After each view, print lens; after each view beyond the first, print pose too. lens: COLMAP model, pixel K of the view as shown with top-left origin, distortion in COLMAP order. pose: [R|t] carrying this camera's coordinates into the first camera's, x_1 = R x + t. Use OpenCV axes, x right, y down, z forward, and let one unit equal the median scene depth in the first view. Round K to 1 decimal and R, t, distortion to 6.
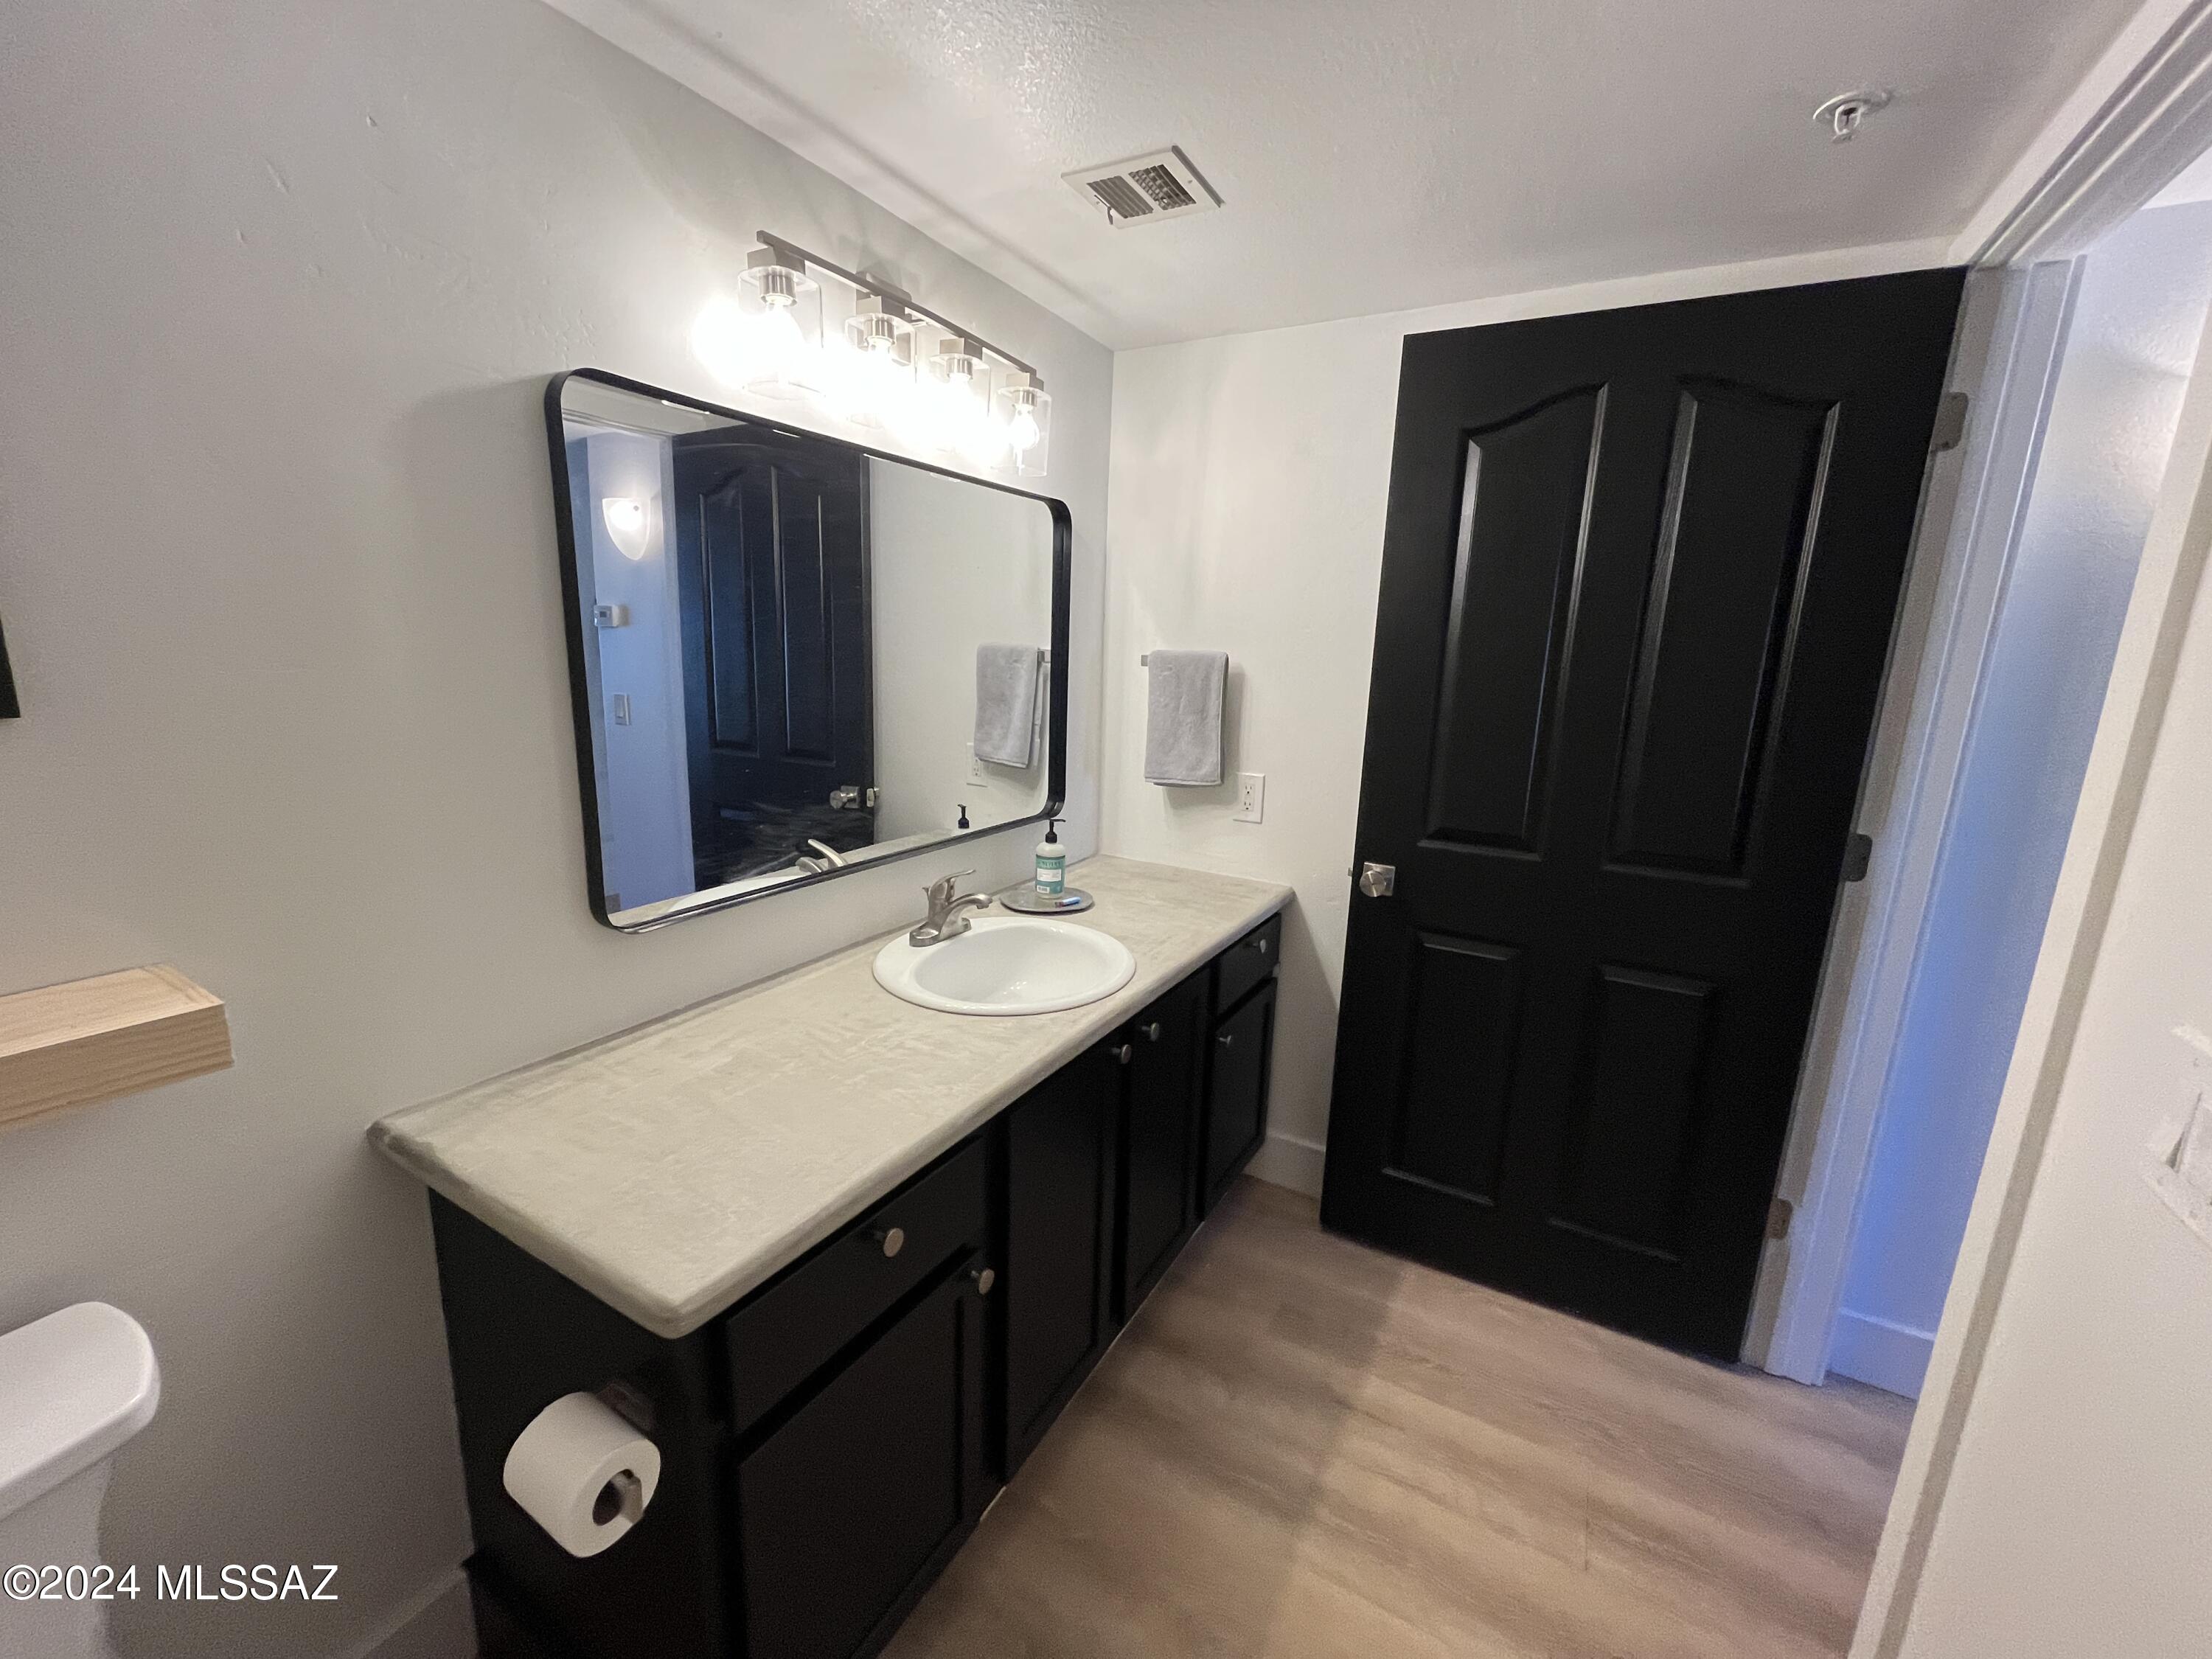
lens RADIAL K [[888.7, 0, 1100.8], [0, 888.7, 828.5], [0, 0, 1]] dist [-0.002301, -0.000546]
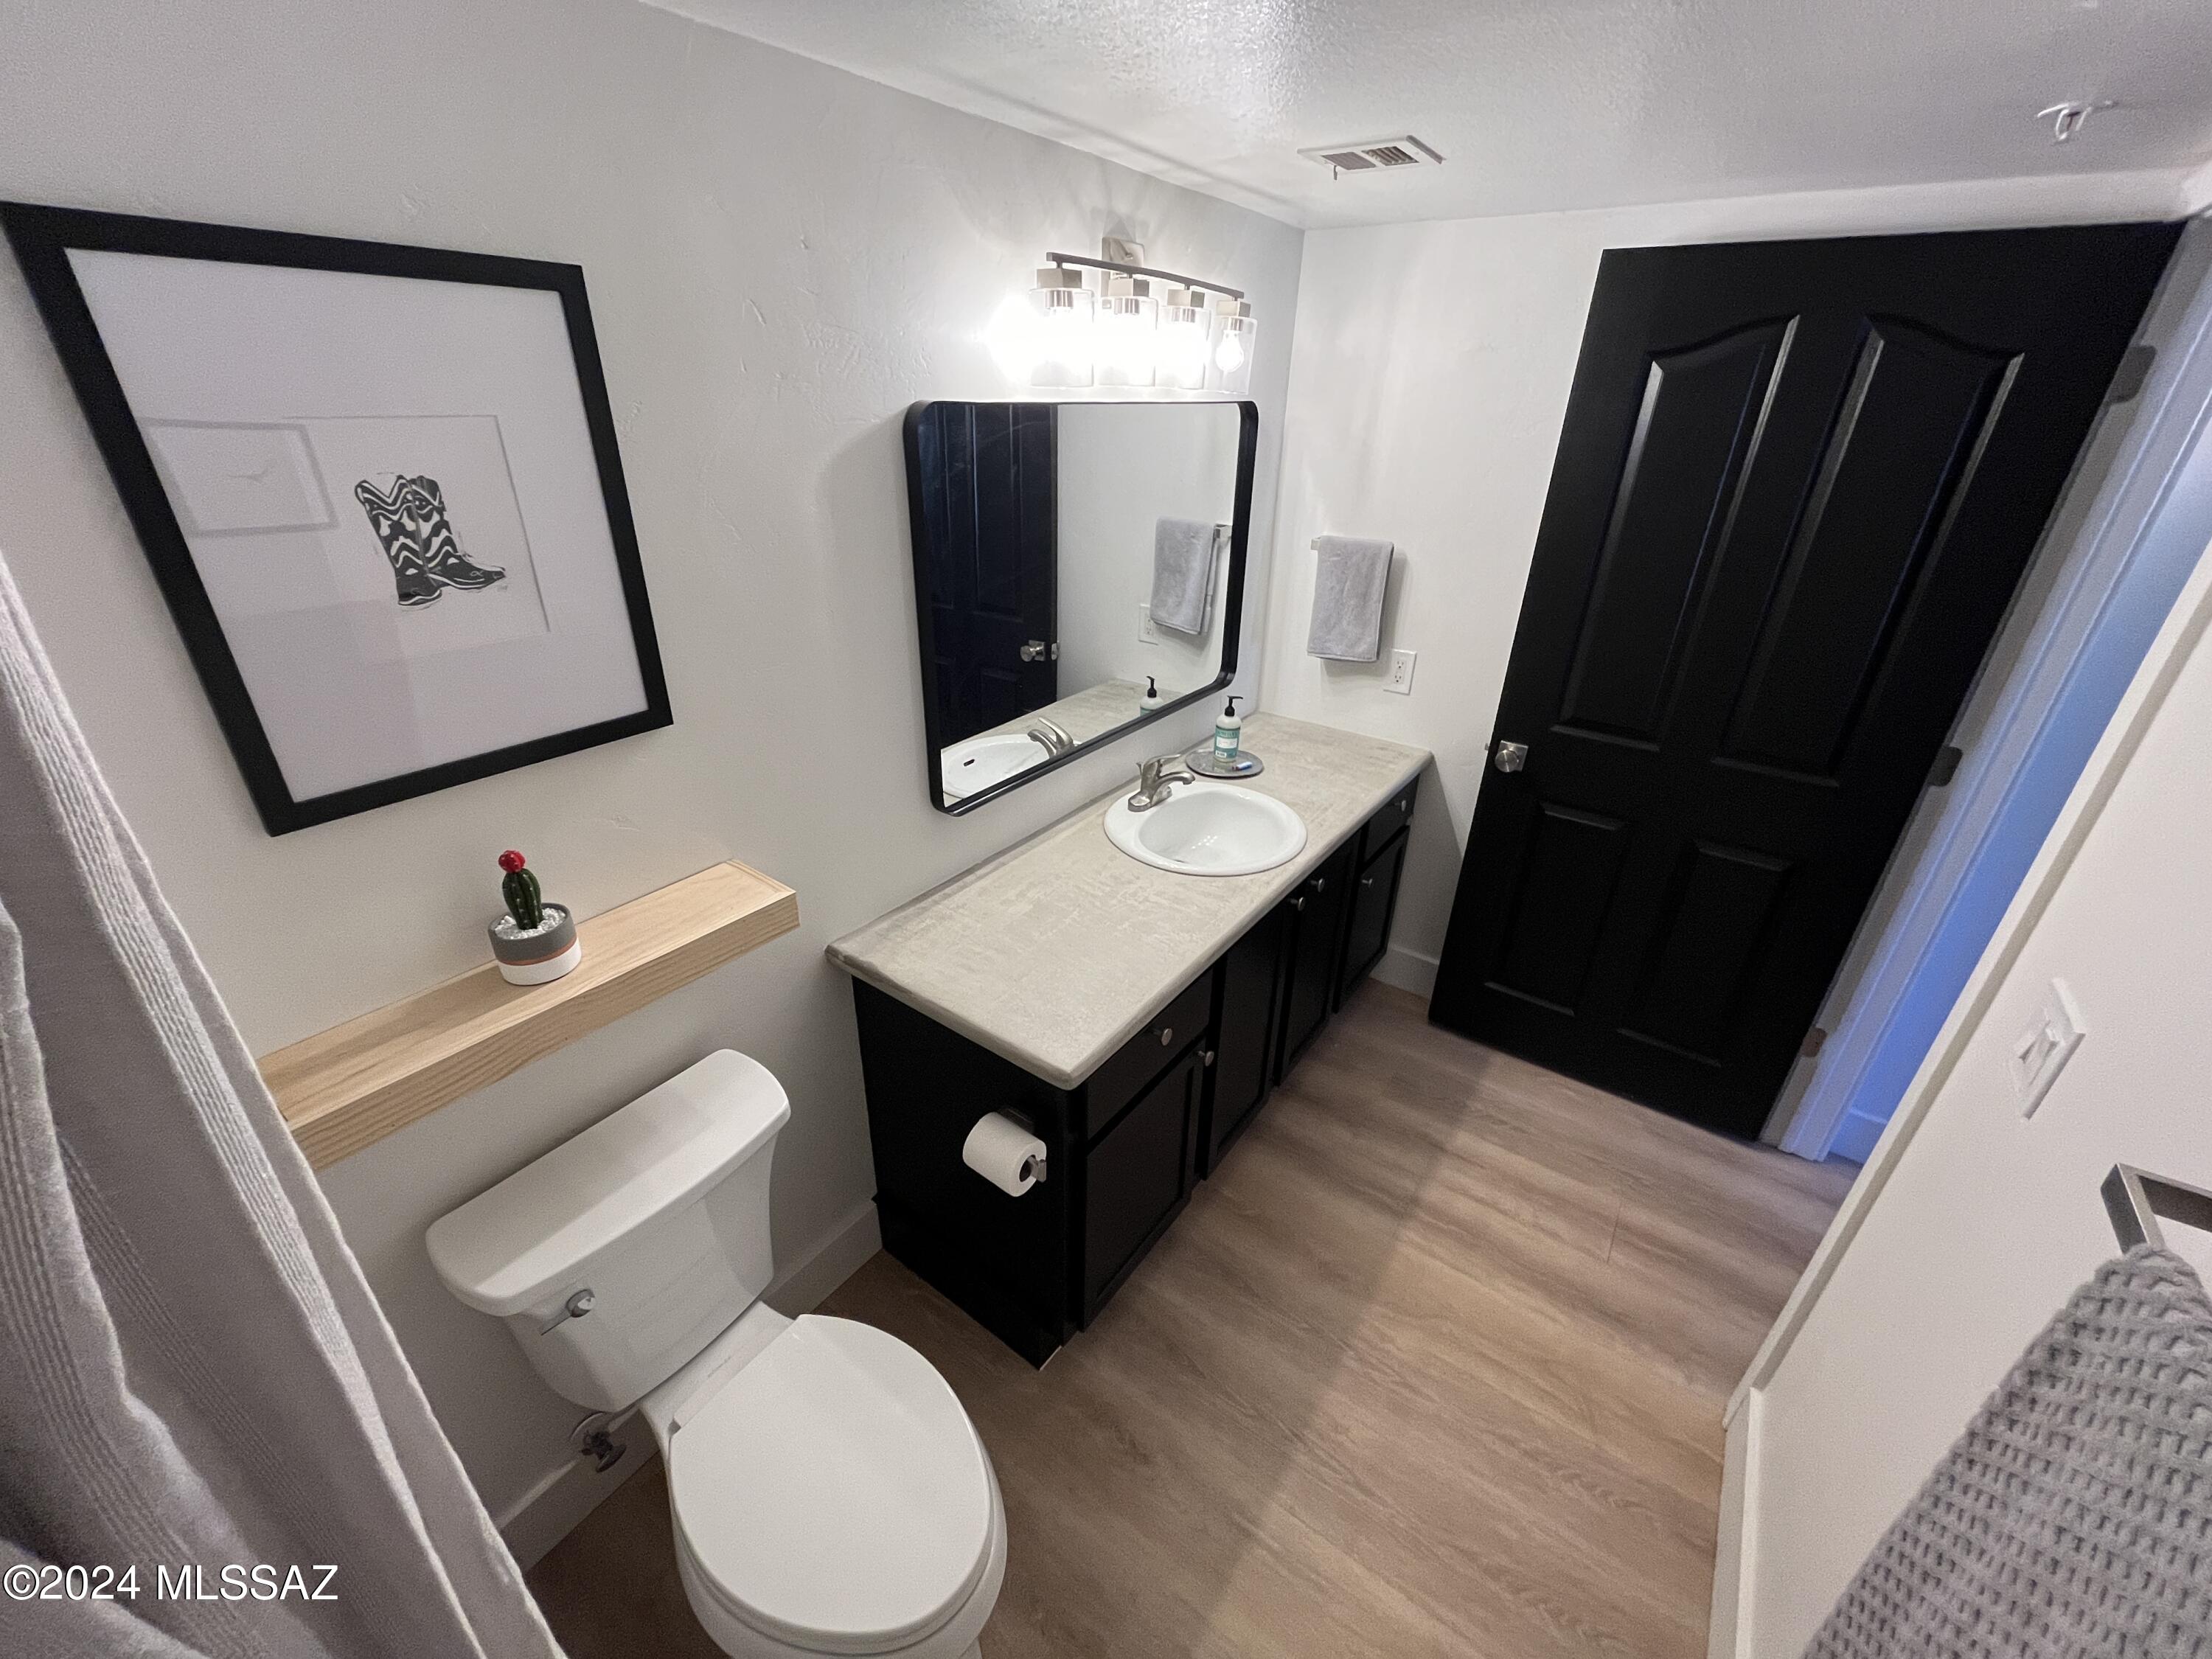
lens RADIAL K [[888.7, 0, 1100.8], [0, 888.7, 828.5], [0, 0, 1]] dist [-0.002301, -0.000546]
pose [[0.994229, 0.034715, -0.101506, -0.111252], [-0.008289, 0.968224, 0.249947, -0.147467], [0.106957, -0.247664, 0.962924, -0.224252]]
